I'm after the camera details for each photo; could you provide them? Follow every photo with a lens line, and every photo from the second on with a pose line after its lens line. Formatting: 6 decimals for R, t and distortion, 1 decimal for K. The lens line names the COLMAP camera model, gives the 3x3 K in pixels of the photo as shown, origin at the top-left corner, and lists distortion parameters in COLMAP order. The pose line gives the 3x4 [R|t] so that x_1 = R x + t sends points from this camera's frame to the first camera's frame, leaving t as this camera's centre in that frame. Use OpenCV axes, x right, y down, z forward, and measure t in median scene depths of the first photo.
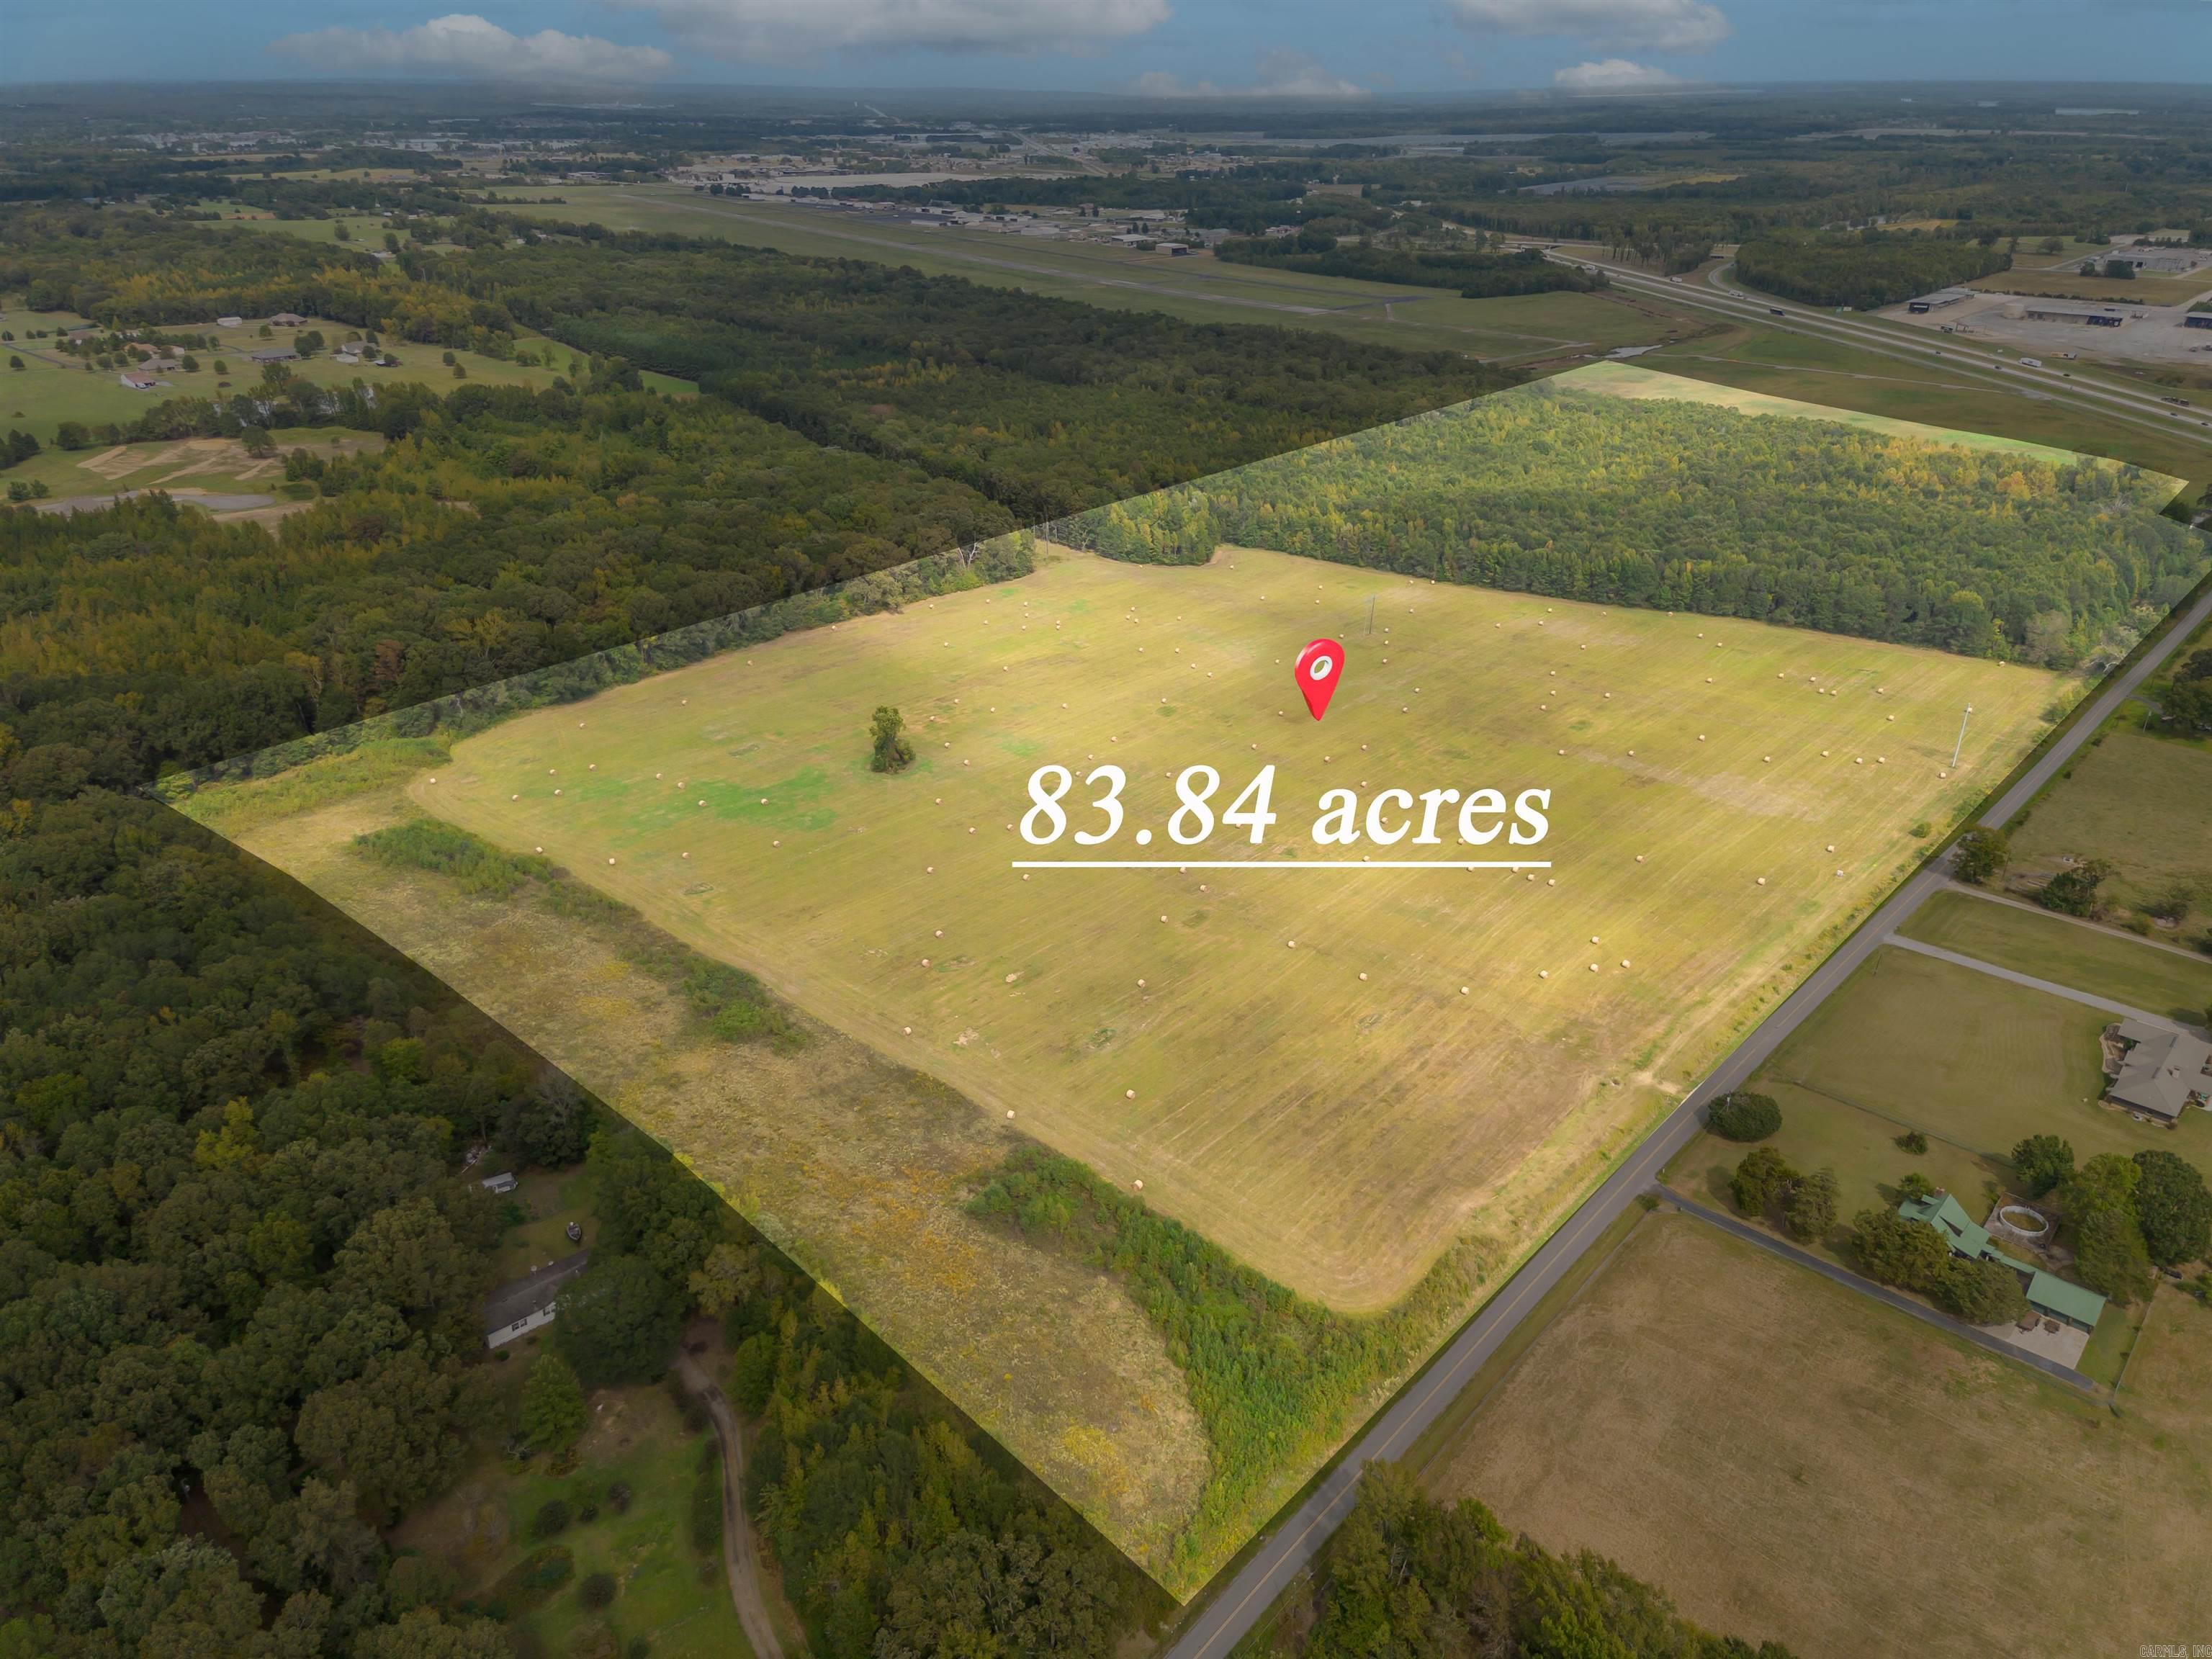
lens RADIAL K [[1485.3, 0, 1096.9], [0, 1485.3, 869.1], [0, 0, 1]] dist [0.284173, -0.285119]
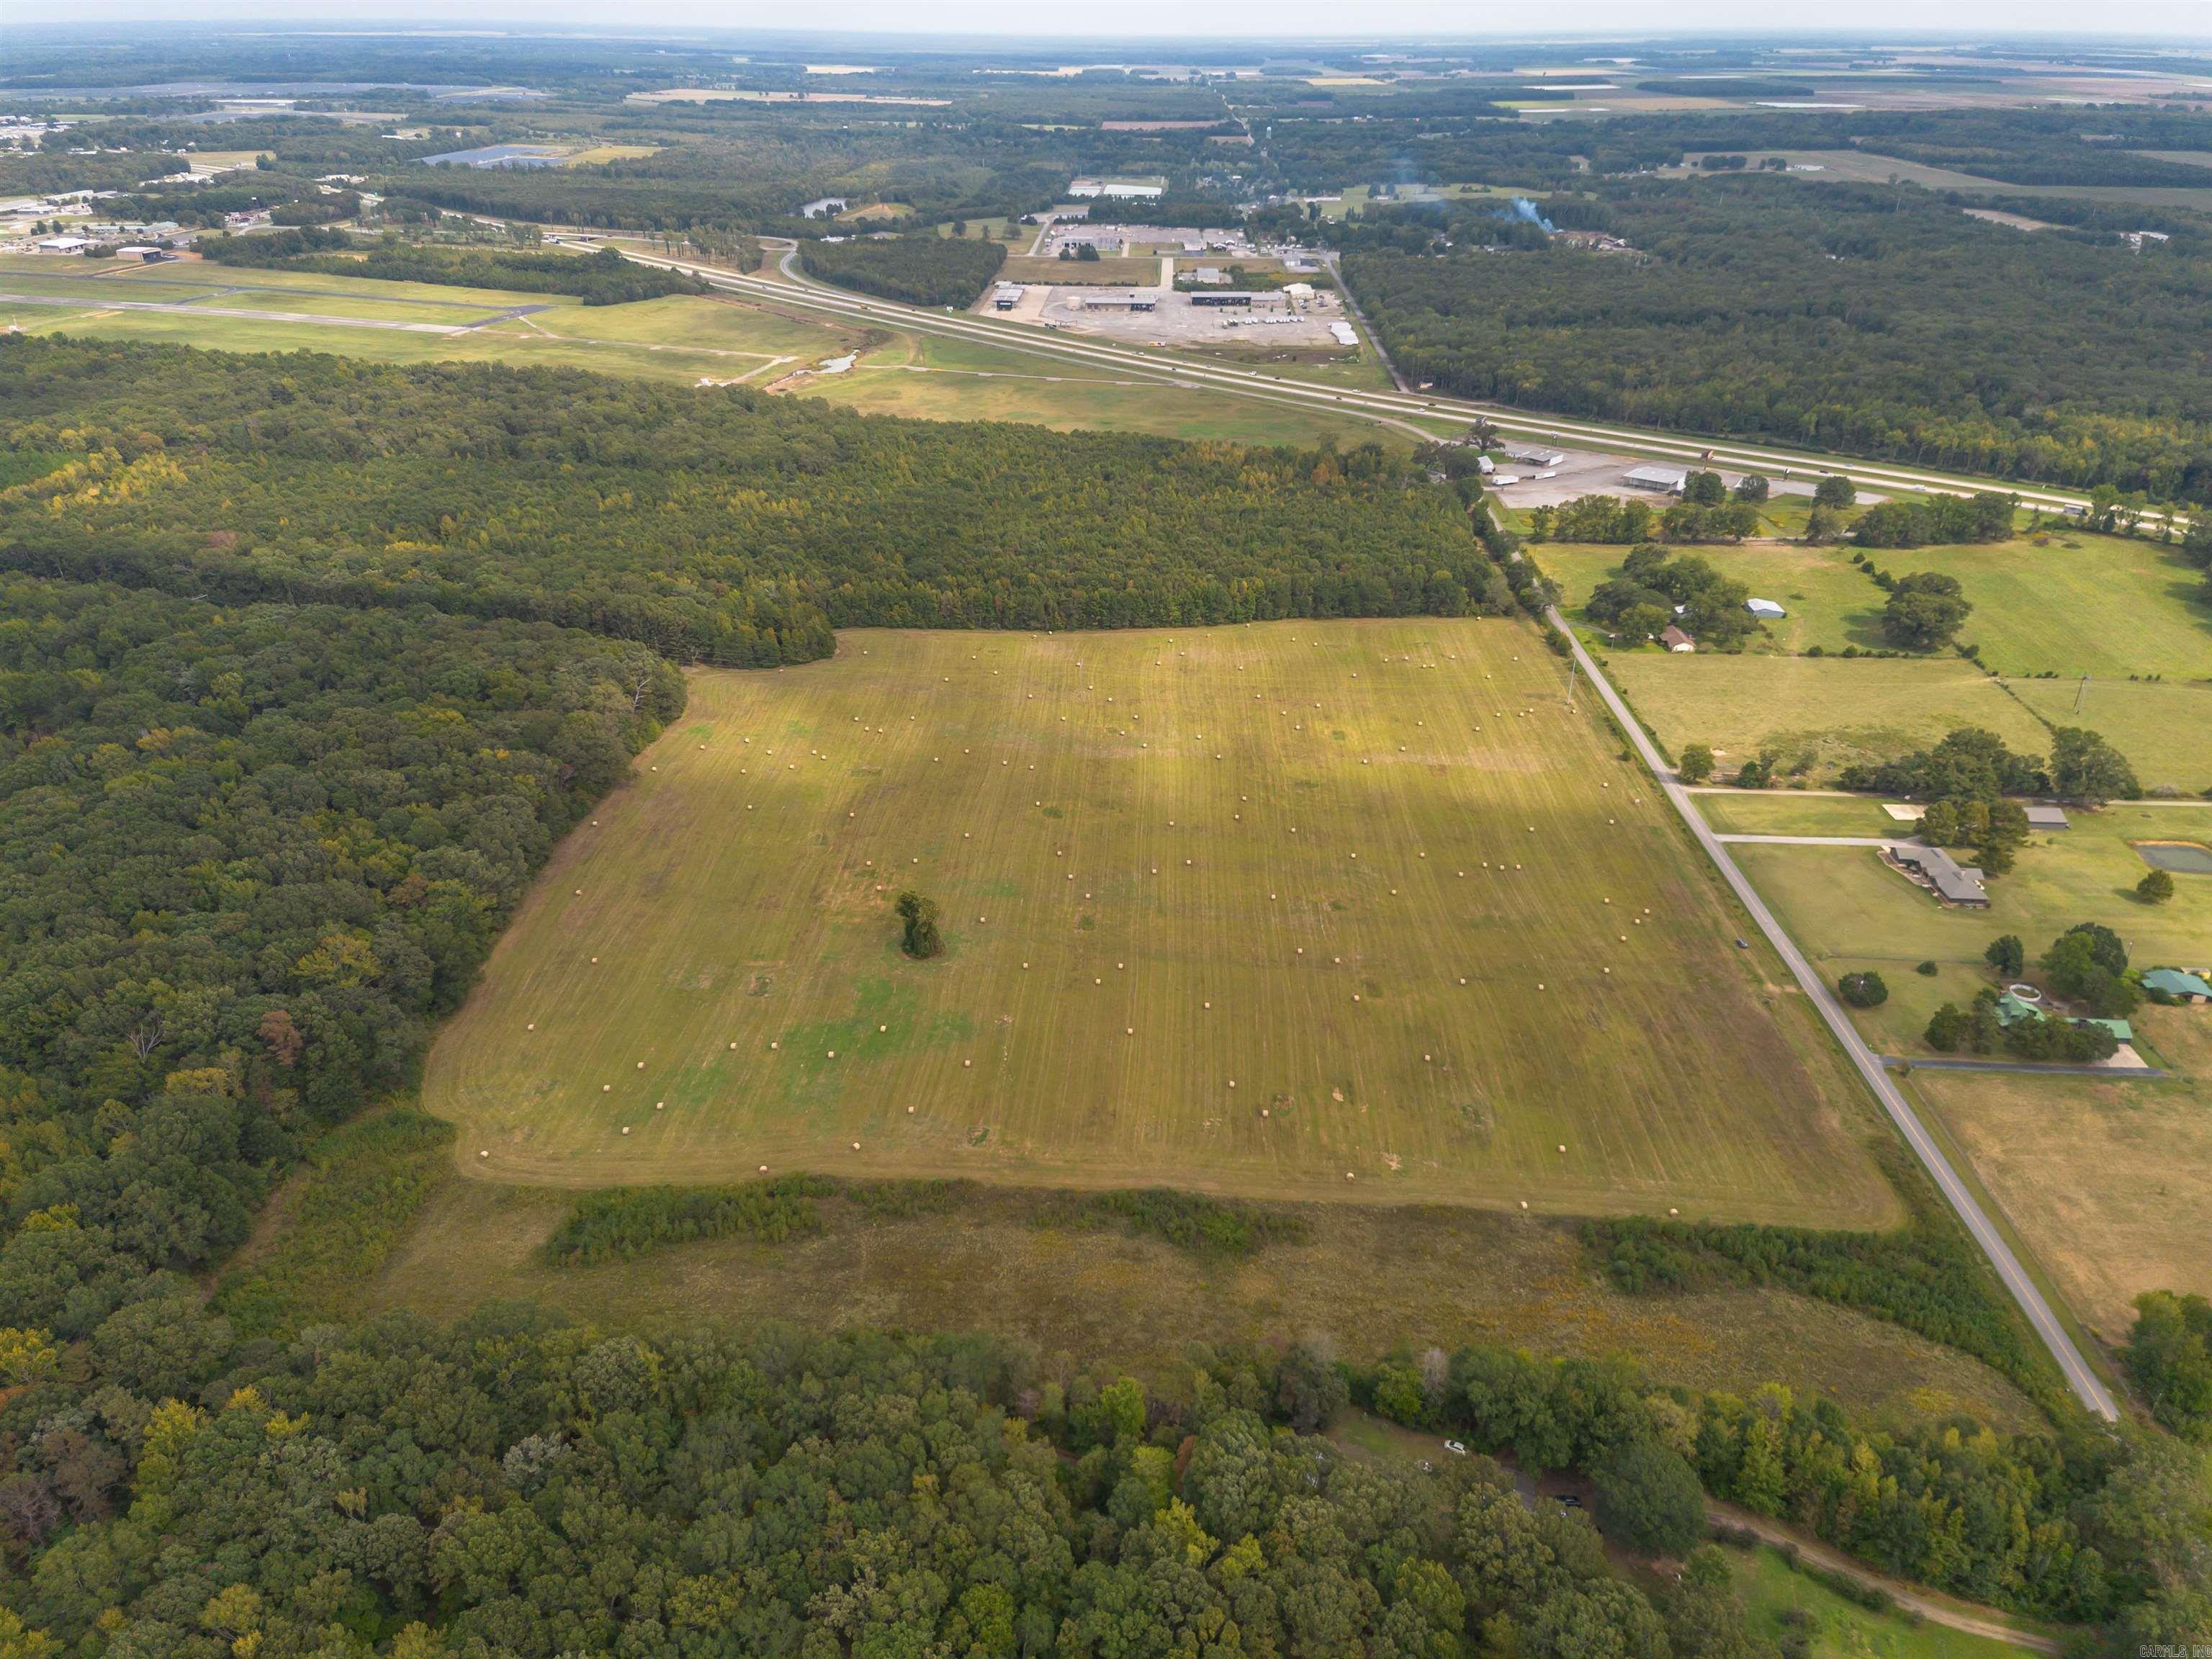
lens RADIAL K [[1485.3, 0, 1096.9], [0, 1485.3, 869.1], [0, 0, 1]] dist [0.284173, -0.285119]
pose [[0.774021, -0.296390, 0.559504, -0.635812], [0.279814, 0.952819, 0.117647, -0.221302], [-0.567975, 0.065496, 0.820436, 0.150729]]
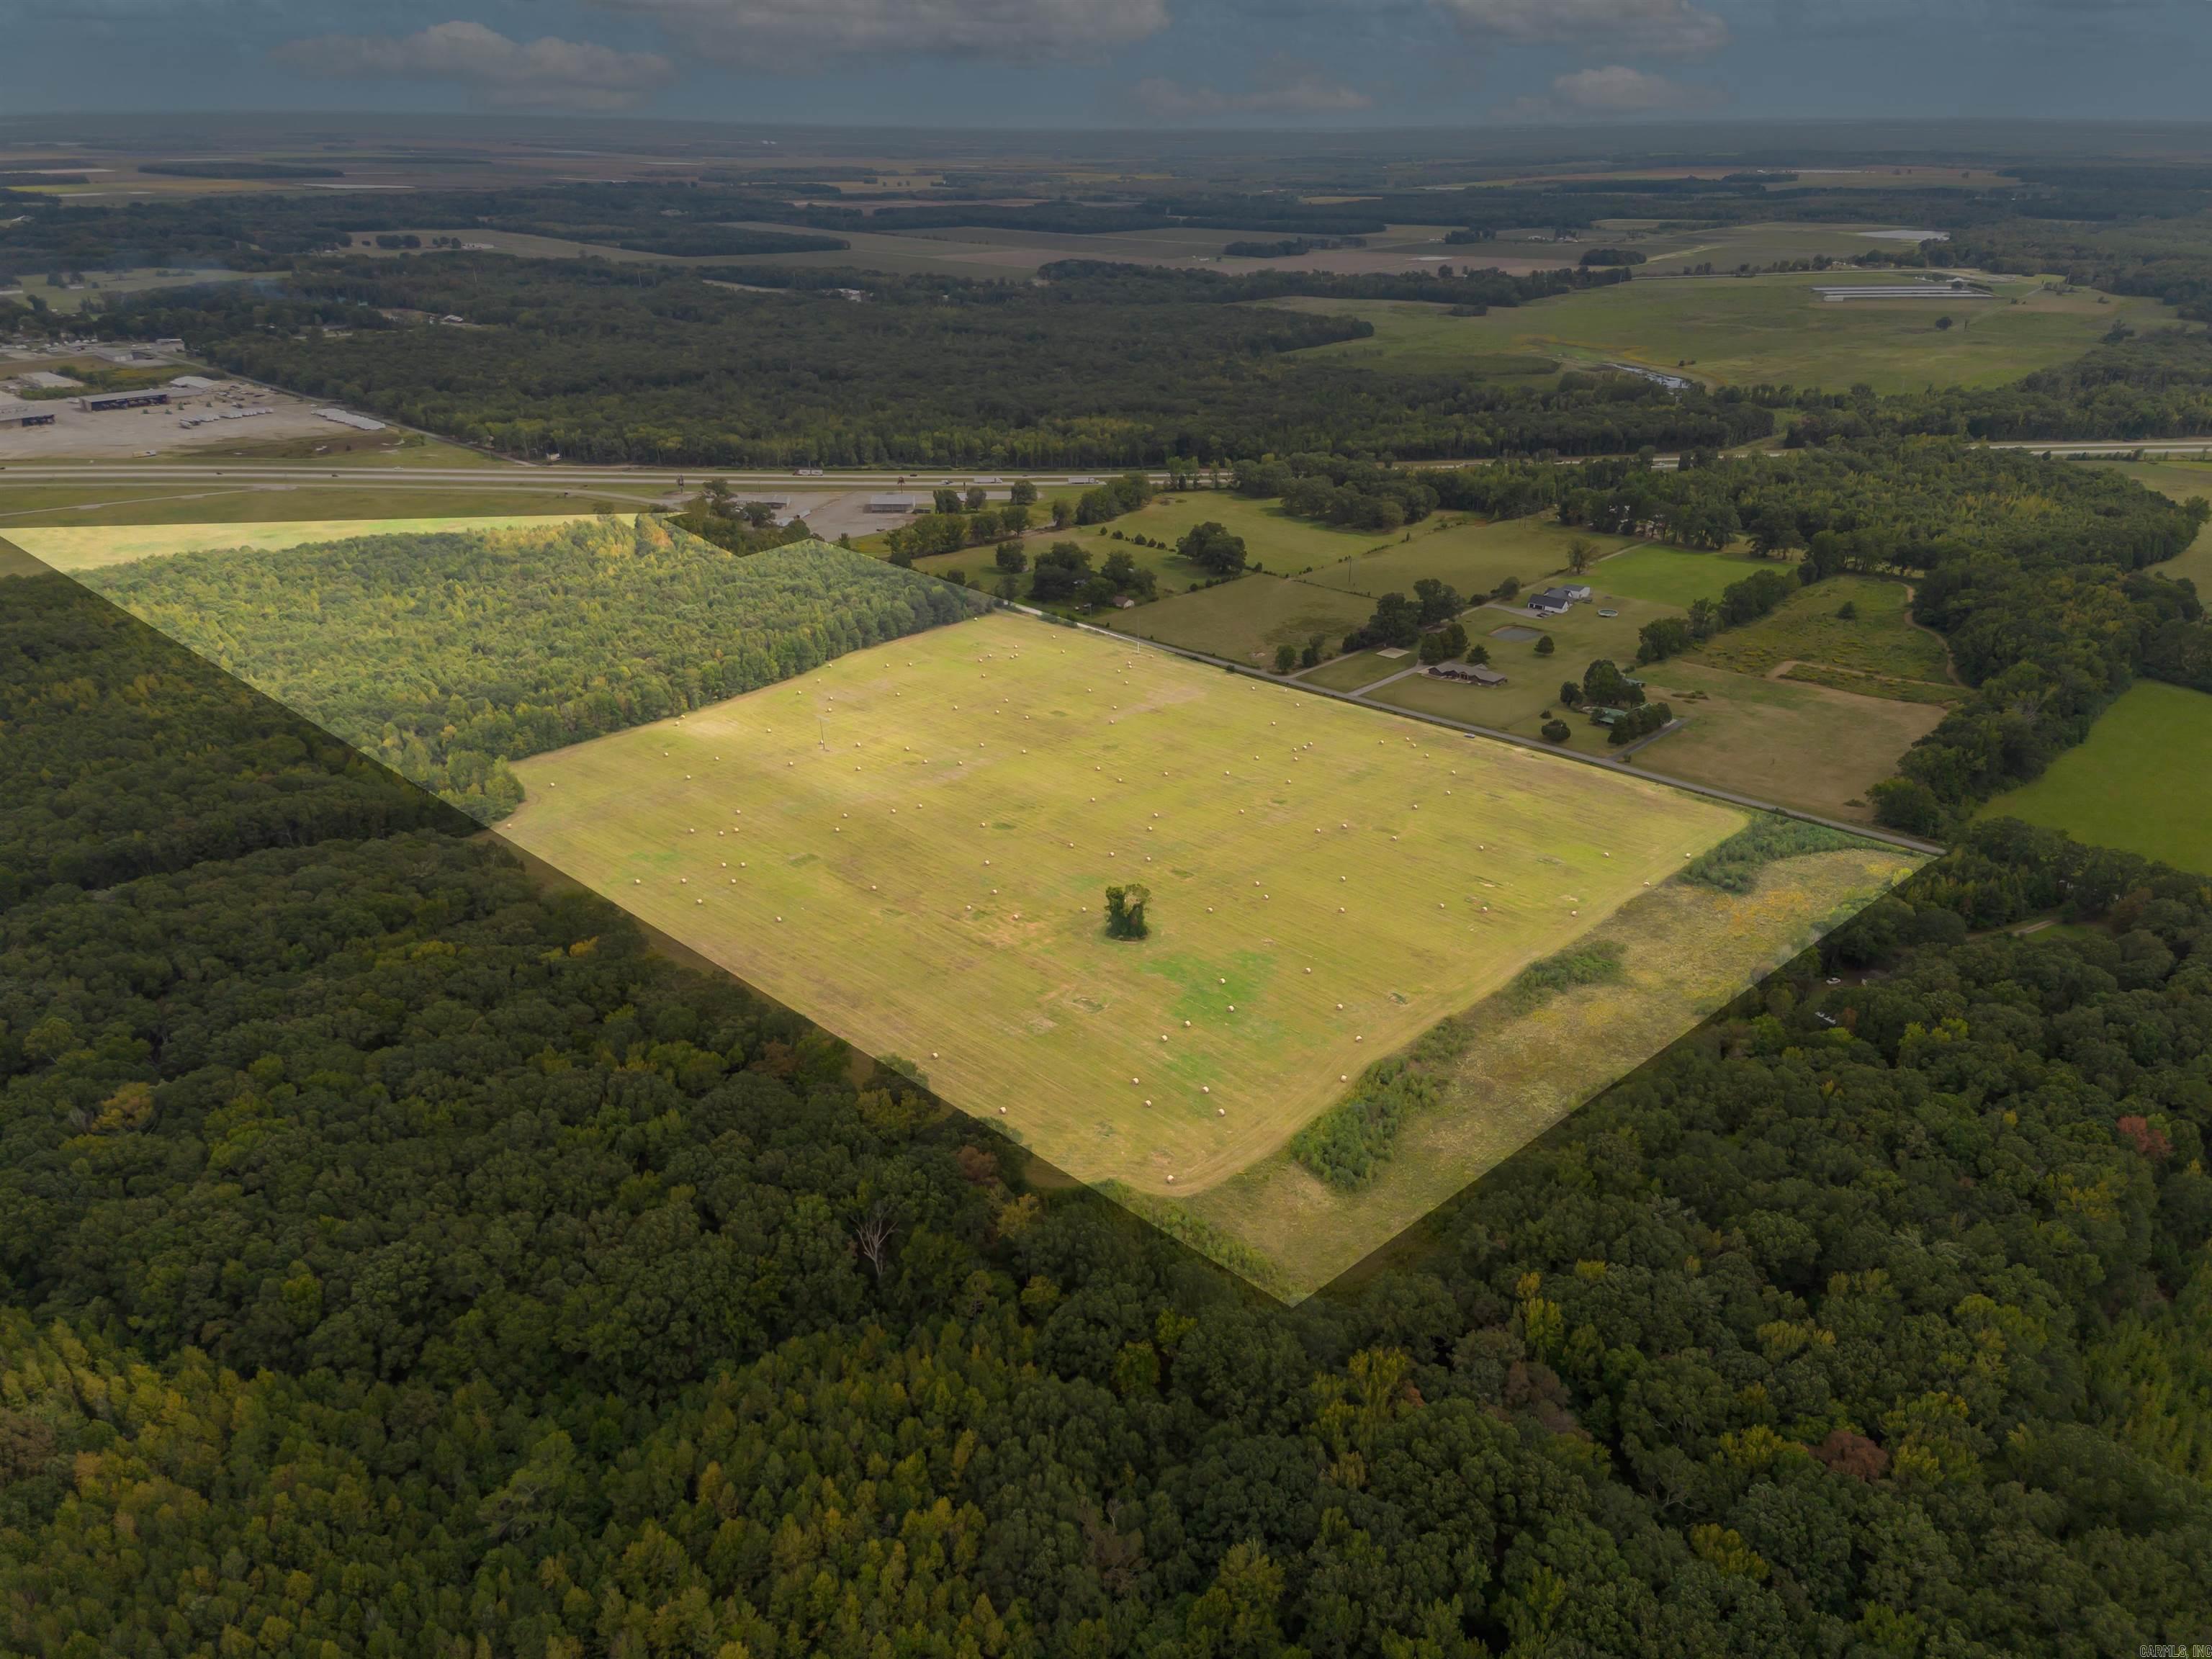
lens RADIAL K [[1485.3, 0, 1096.9], [0, 1485.3, 869.1], [0, 0, 1]] dist [0.284173, -0.285119]
pose [[0.032395, -0.433309, 0.900663, -1.198214], [0.446045, 0.812689, 0.374942, -0.574110], [-0.894424, 0.389590, 0.219602, 0.841106]]
